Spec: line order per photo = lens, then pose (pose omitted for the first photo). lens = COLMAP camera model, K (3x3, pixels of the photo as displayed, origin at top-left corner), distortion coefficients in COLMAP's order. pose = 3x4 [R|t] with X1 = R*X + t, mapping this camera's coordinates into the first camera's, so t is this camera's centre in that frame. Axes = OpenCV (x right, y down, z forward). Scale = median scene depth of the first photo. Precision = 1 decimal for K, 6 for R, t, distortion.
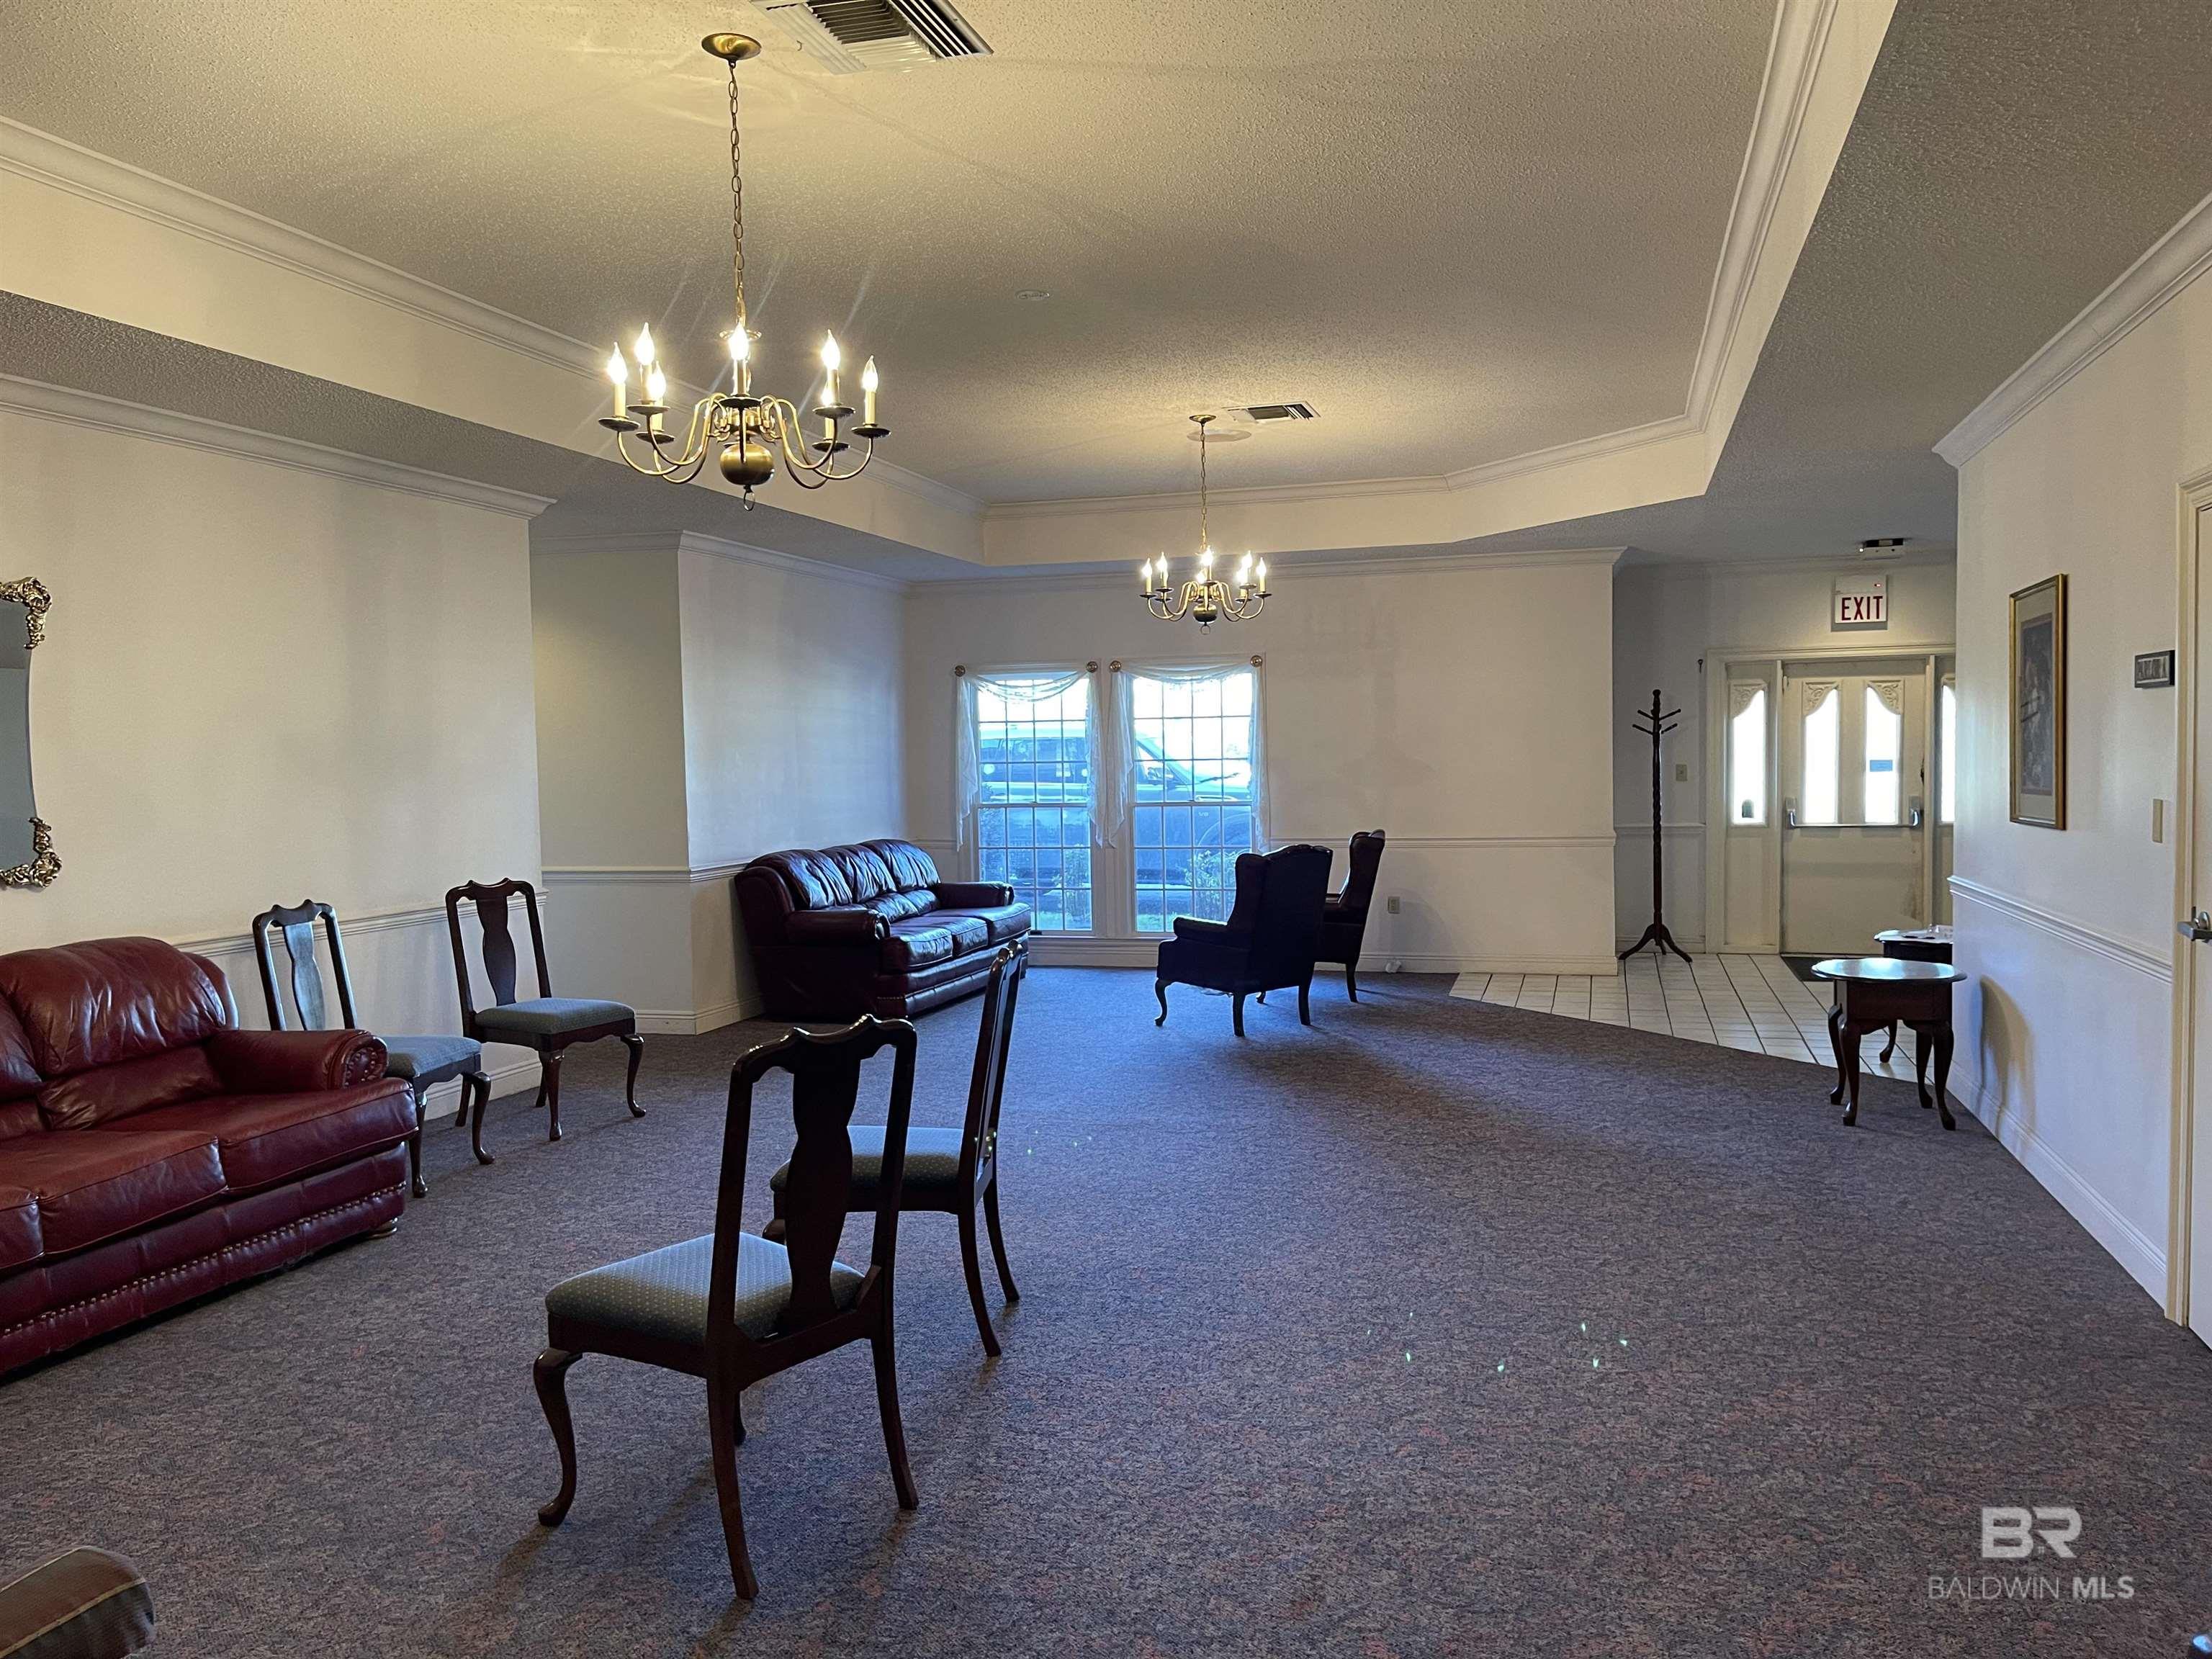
lens RADIAL K [[1689.0, 0, 1106.9], [0, 1689.0, 840.0], [0, 0, 1]] dist [0.103669, -0.111726]
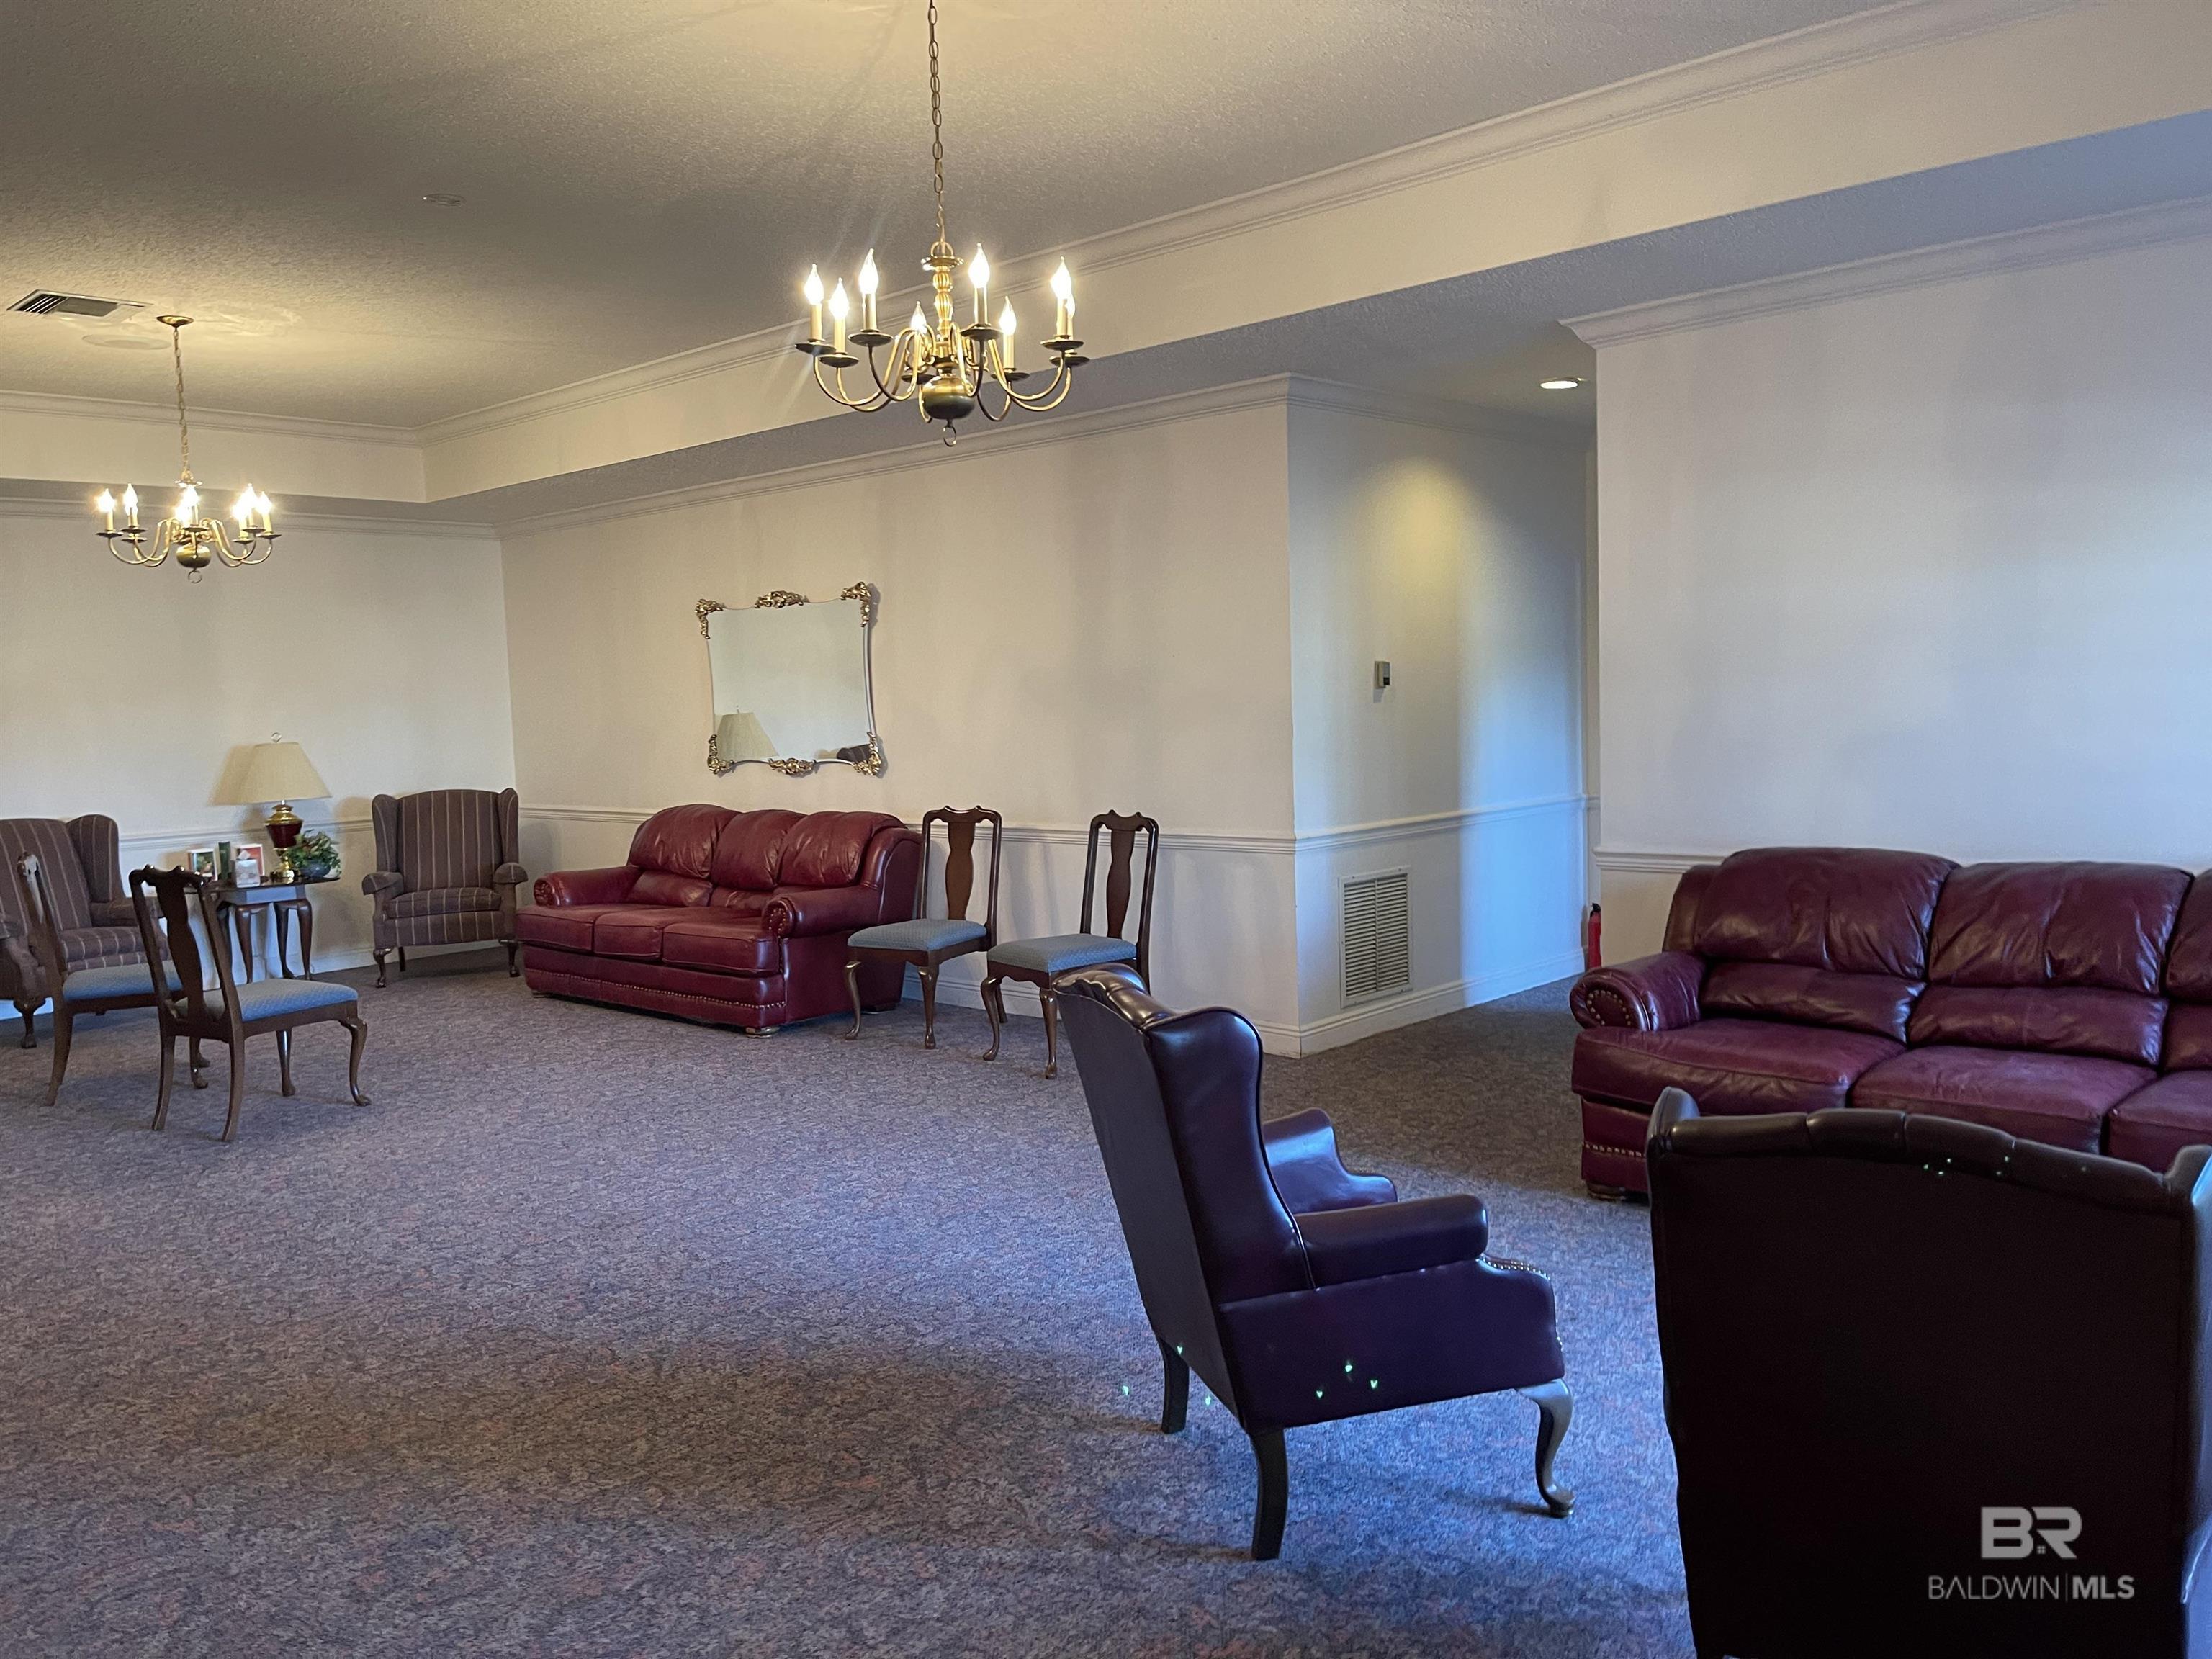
lens RADIAL K [[1683.0, 0, 1094.6], [0, 1683.0, 816.7], [0, 0, 1]] dist [0.090943, -0.102428]
pose [[-0.444792, 0.101234, -0.889894, 0.645232], [-0.003915, 0.993362, 0.114962, -0.107163], [0.895625, 0.054618, -0.441443, 1.753511]]
